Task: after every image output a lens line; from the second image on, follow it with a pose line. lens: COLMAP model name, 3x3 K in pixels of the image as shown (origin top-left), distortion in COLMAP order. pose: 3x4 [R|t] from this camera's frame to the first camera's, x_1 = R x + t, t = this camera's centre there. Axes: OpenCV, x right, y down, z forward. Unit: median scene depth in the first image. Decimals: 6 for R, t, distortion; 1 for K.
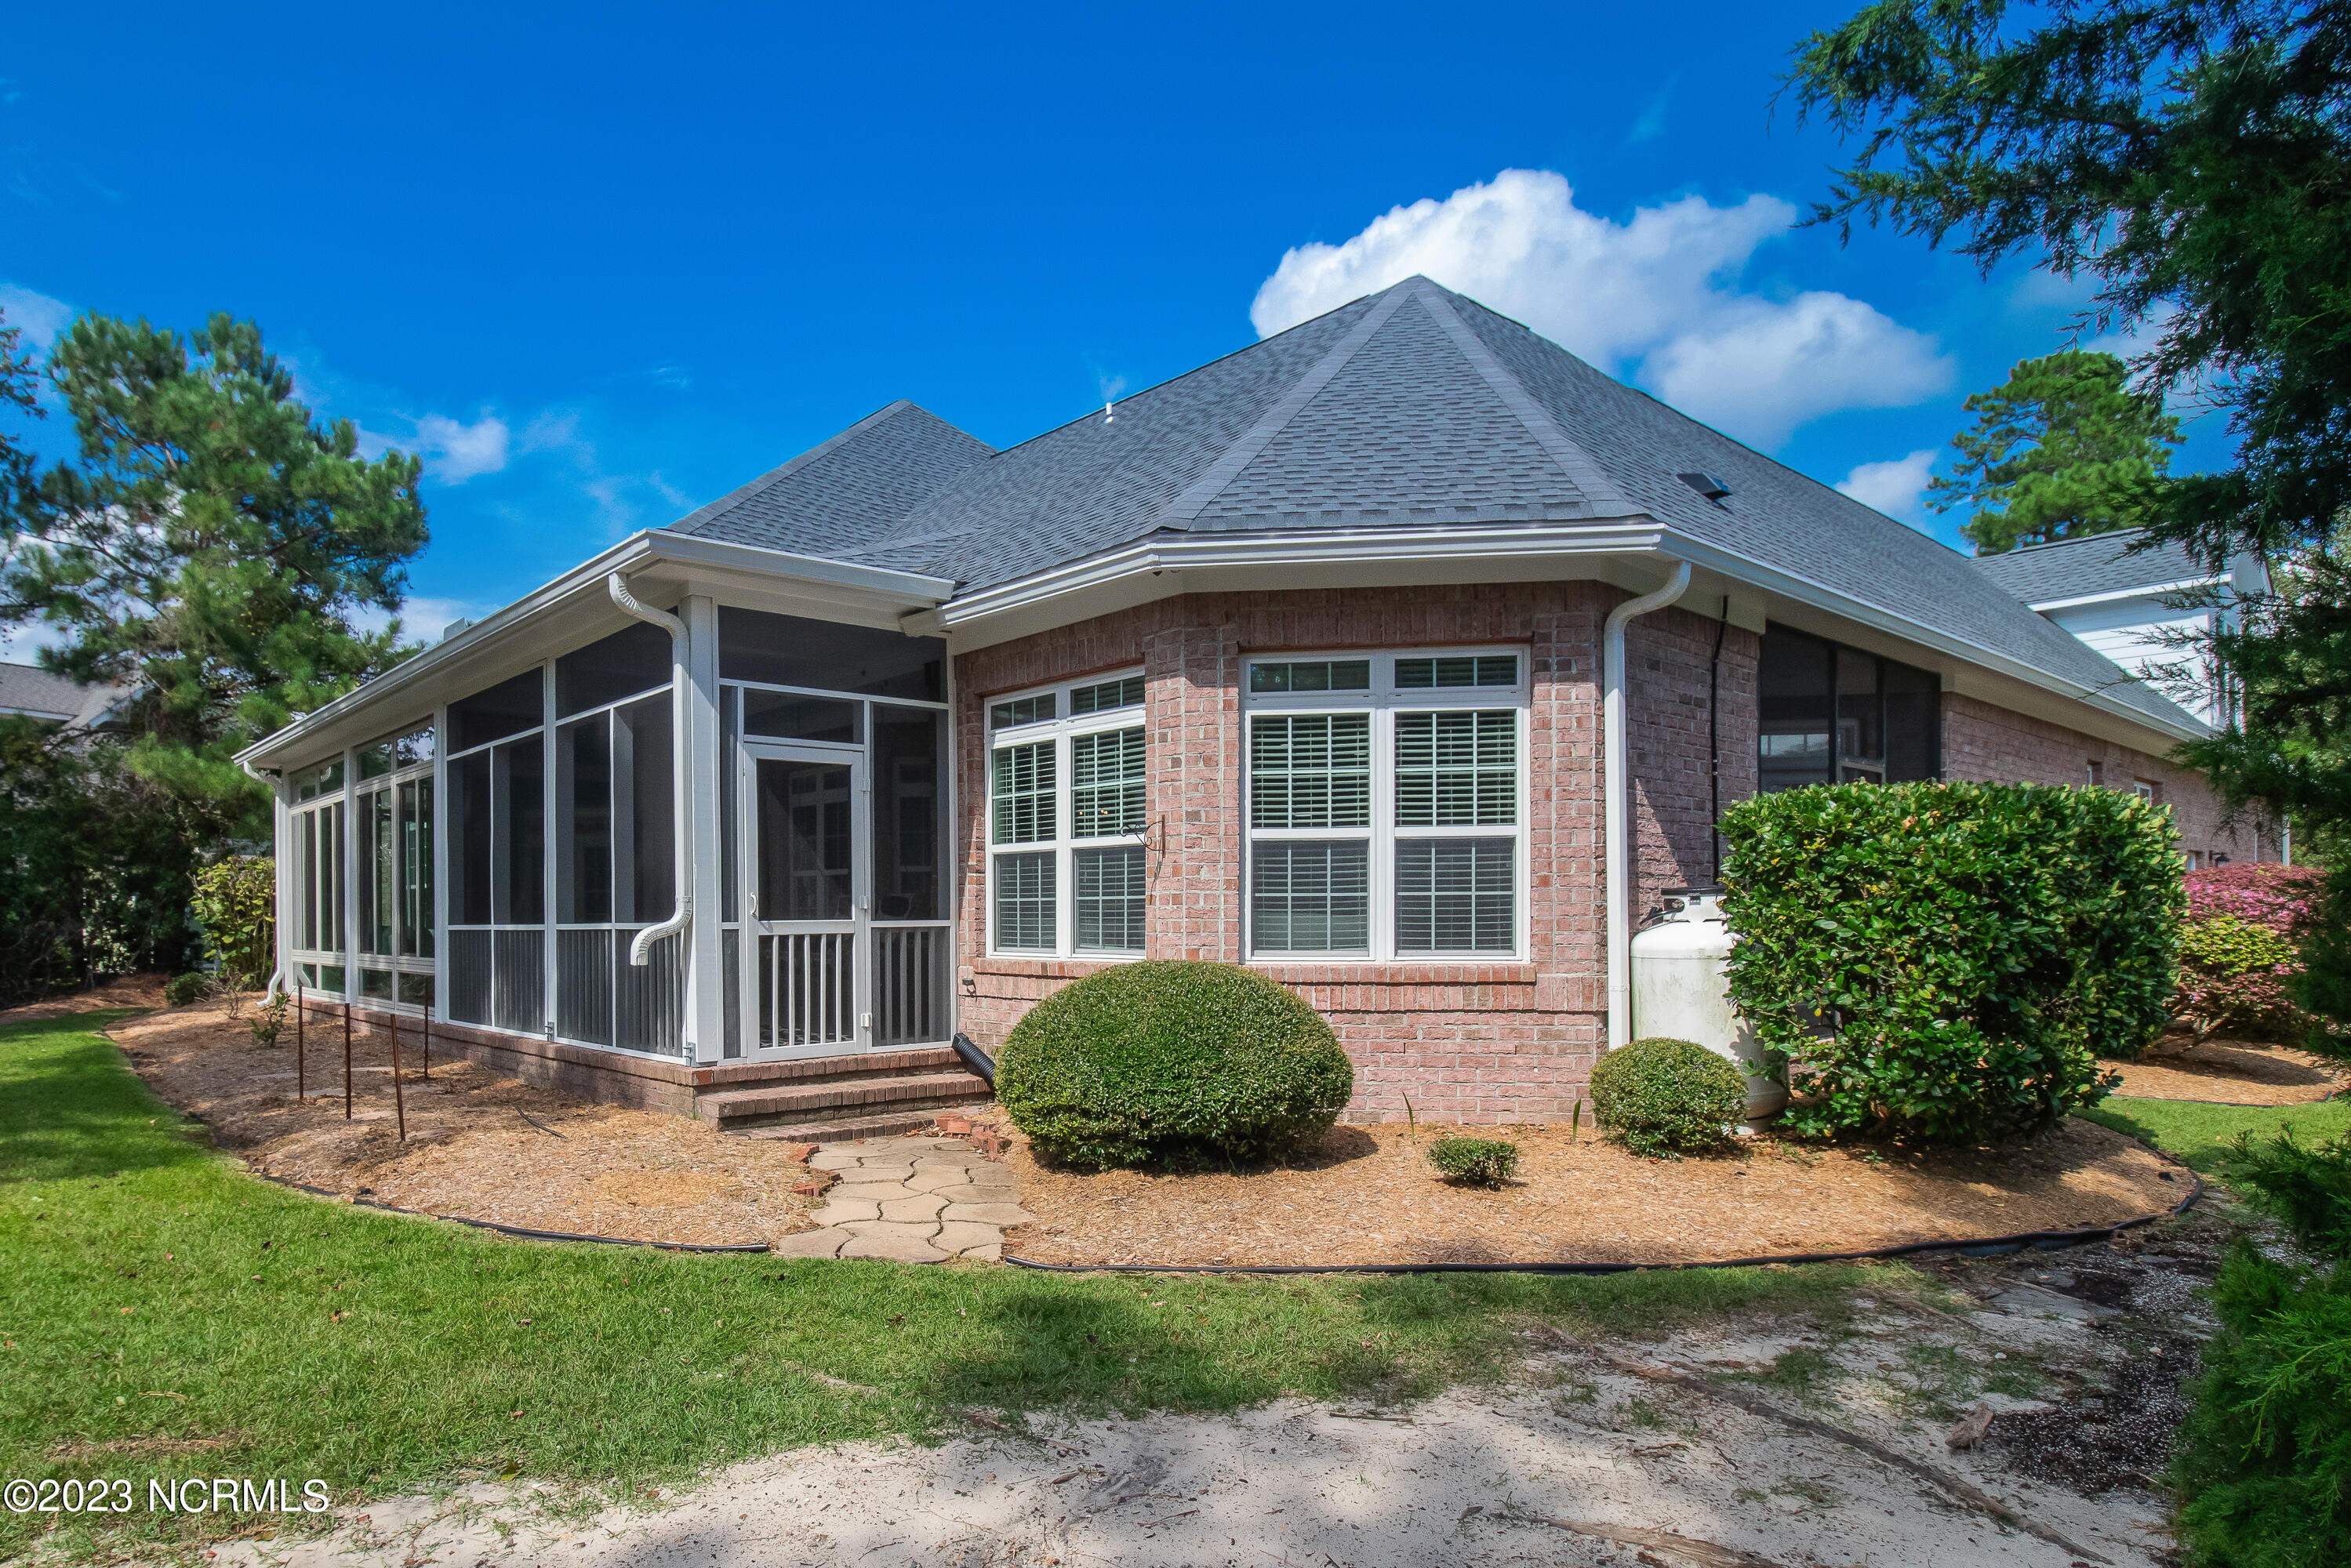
lens RADIAL K [[1262.2, 0, 1172.7], [0, 1262.2, 941.2], [0, 0, 1]] dist [-0.001375, -0.000119]
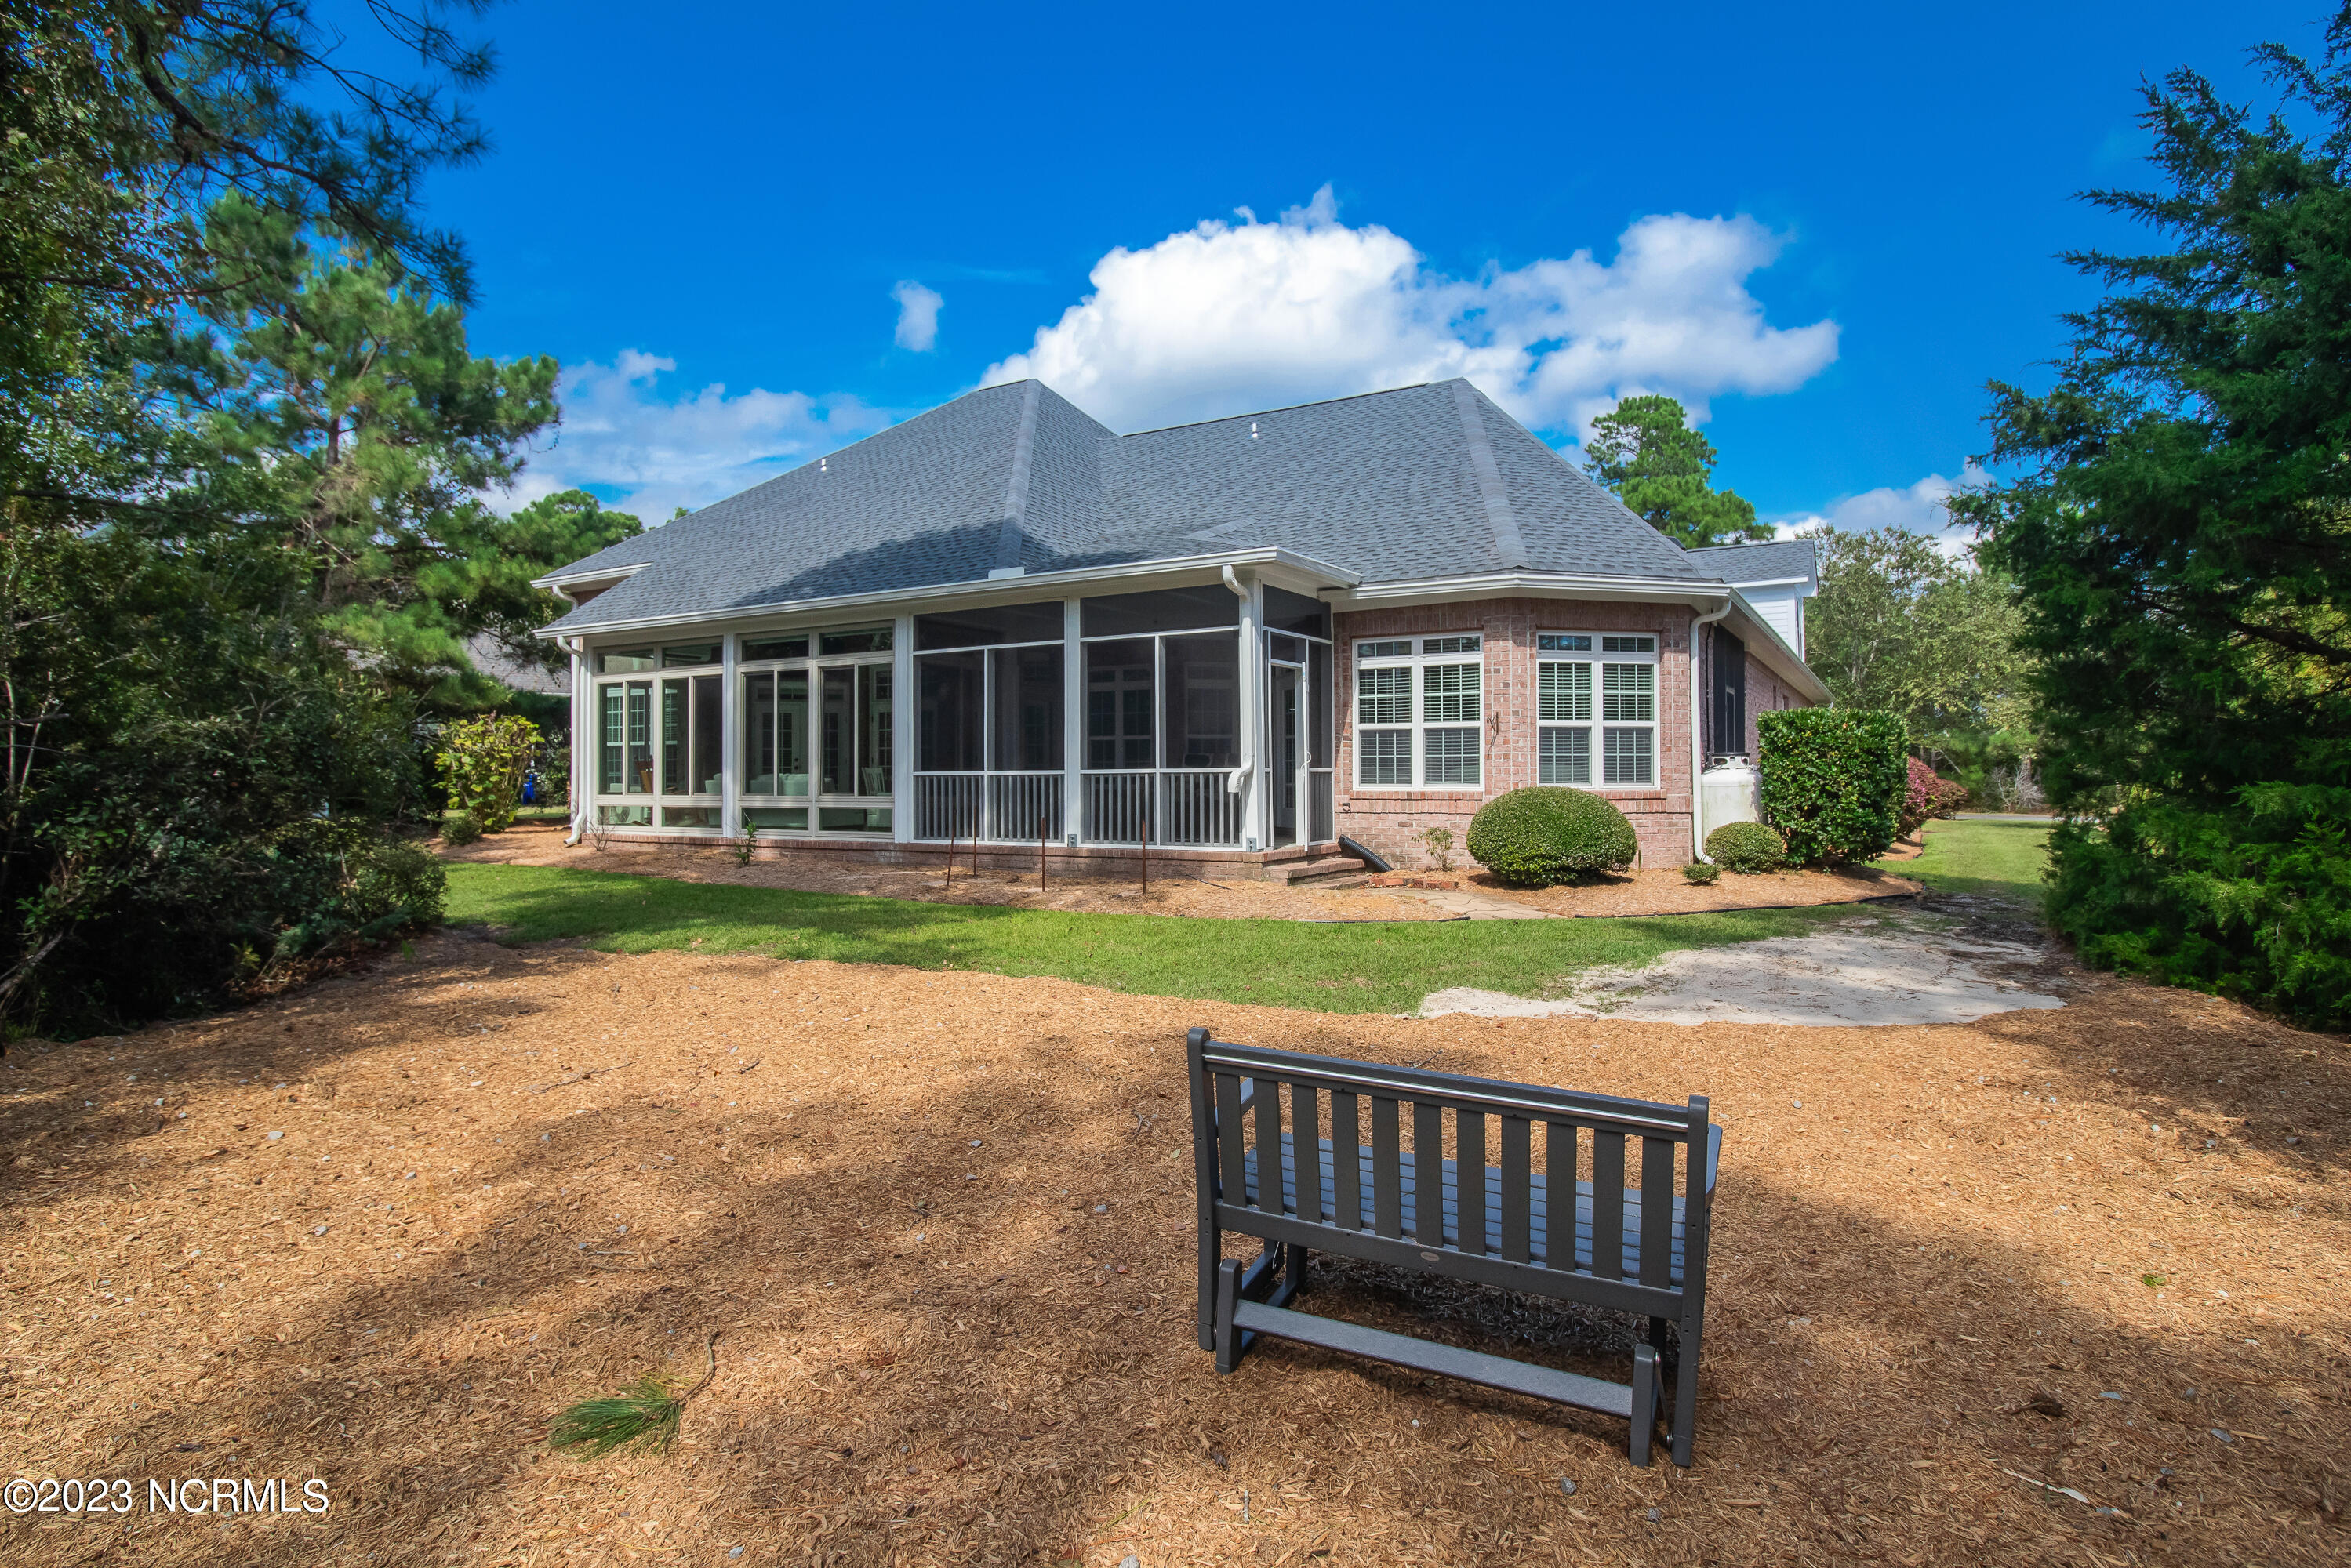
lens RADIAL K [[1265.6, 0, 1175.5], [0, 1265.6, 784.0], [0, 0, 1]] dist [-0.000076, 0.000194]
pose [[0.925934, 0.001343, 0.377683, -1.138940], [0.006881, 0.999768, -0.020424, 0.042484], [-0.377623, 0.021510, 0.925710, -0.556510]]
